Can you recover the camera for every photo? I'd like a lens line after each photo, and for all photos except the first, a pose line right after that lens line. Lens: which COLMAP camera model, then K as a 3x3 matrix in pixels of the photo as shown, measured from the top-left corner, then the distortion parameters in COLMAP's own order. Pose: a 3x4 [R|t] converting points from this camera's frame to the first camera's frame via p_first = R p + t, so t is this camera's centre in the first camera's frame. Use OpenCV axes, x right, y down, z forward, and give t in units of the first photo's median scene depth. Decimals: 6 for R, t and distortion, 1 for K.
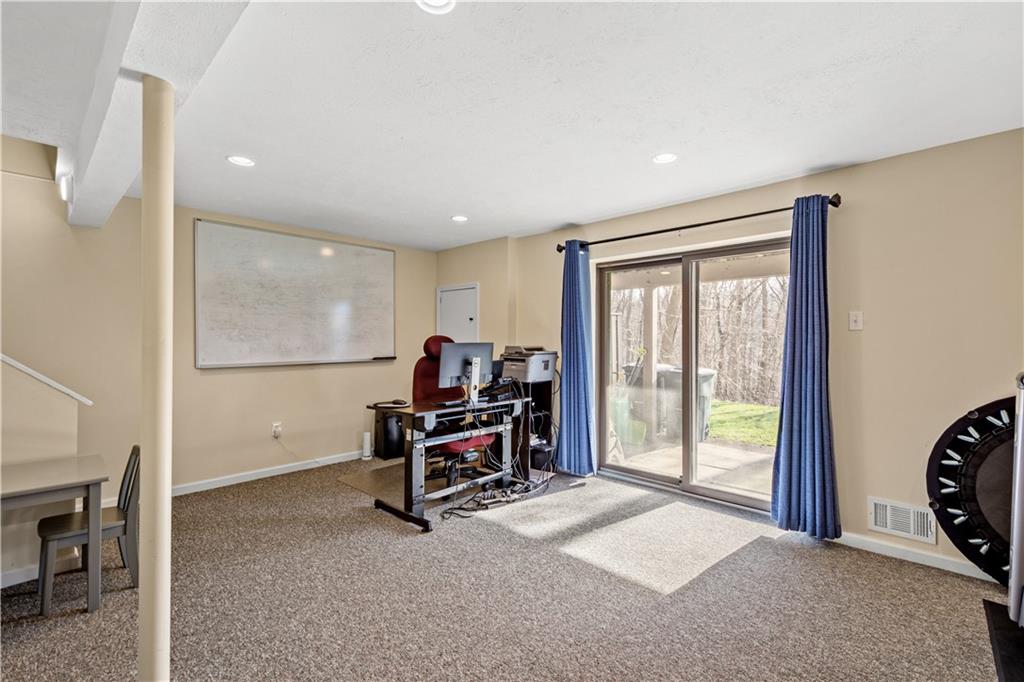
lens RADIAL K [[457.2, 0, 509.0], [0, 457.2, 338.7], [0, 0, 1]] dist [0.011652, -0.000592]
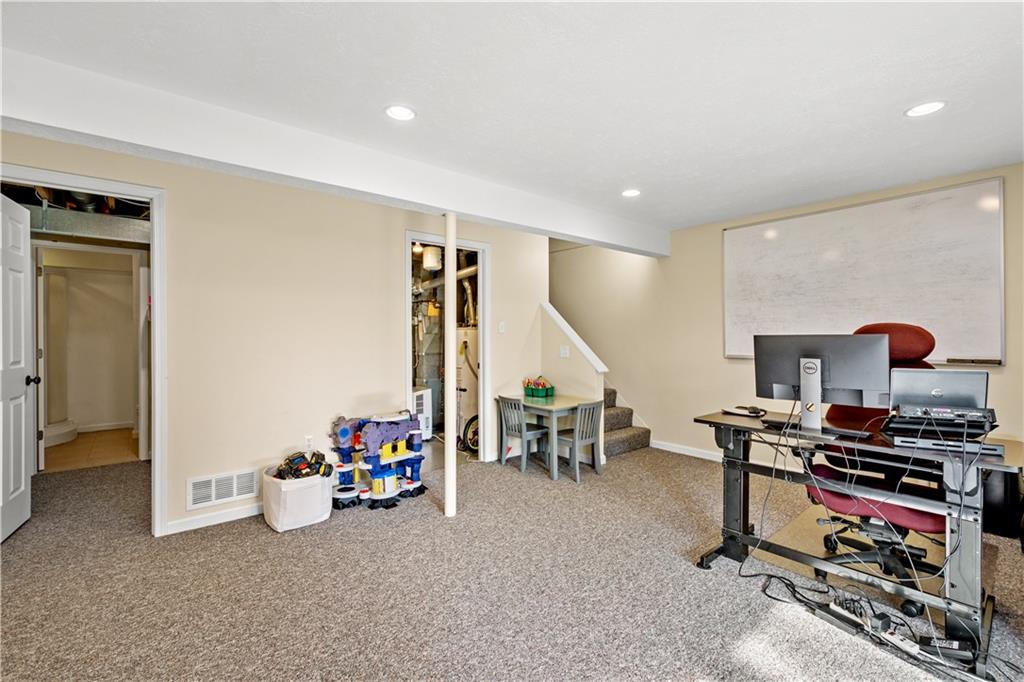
lens RADIAL K [[439.5, 0, 511.3], [0, 439.5, 339.8], [0, 0, 1]] dist [0.014496, -0.000210]
pose [[-0.099602, 0.008700, -0.994989, 0.504011], [0.003836, 0.999958, 0.008359, 0.008319], [0.995020, -0.002984, -0.099631, 0.592550]]
